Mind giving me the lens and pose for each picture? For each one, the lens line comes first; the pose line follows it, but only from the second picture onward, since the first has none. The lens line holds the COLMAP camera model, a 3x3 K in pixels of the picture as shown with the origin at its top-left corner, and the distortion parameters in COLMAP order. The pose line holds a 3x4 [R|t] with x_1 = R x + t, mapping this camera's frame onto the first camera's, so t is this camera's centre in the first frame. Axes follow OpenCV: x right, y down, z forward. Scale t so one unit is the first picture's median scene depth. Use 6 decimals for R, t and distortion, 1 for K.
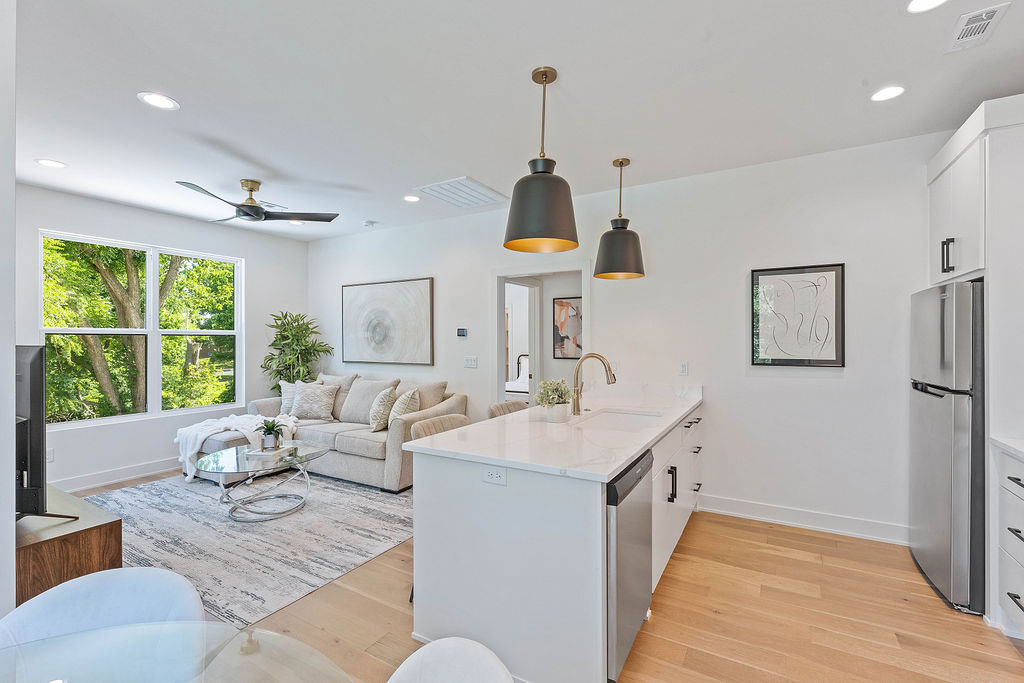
lens RADIAL K [[449.9, 0, 507.8], [0, 449.9, 340.4], [0, 0, 1]] dist [-0.000007, 0.000289]
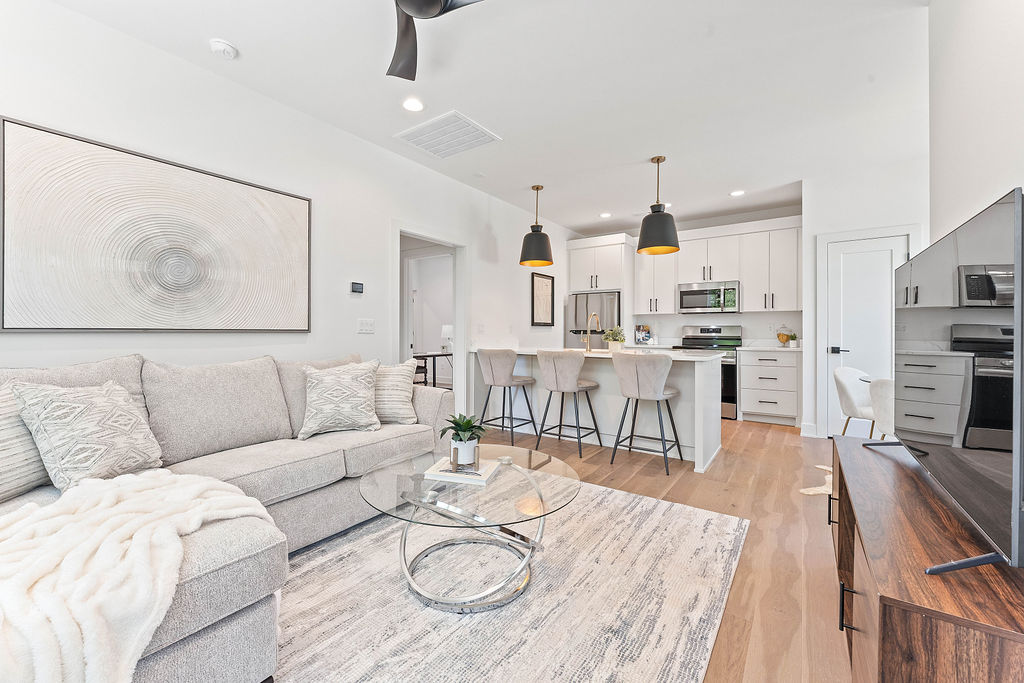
lens RADIAL K [[410.8, 0, 506.6], [0, 410.8, 334.2], [0, 0, 1]] dist [-0.001495, -0.000618]
pose [[0.094902, -0.002806, 0.995483, -1.148799], [0.003091, 0.999992, 0.002525, 0.089684], [-0.995482, 0.002837, 0.094910, 1.012514]]
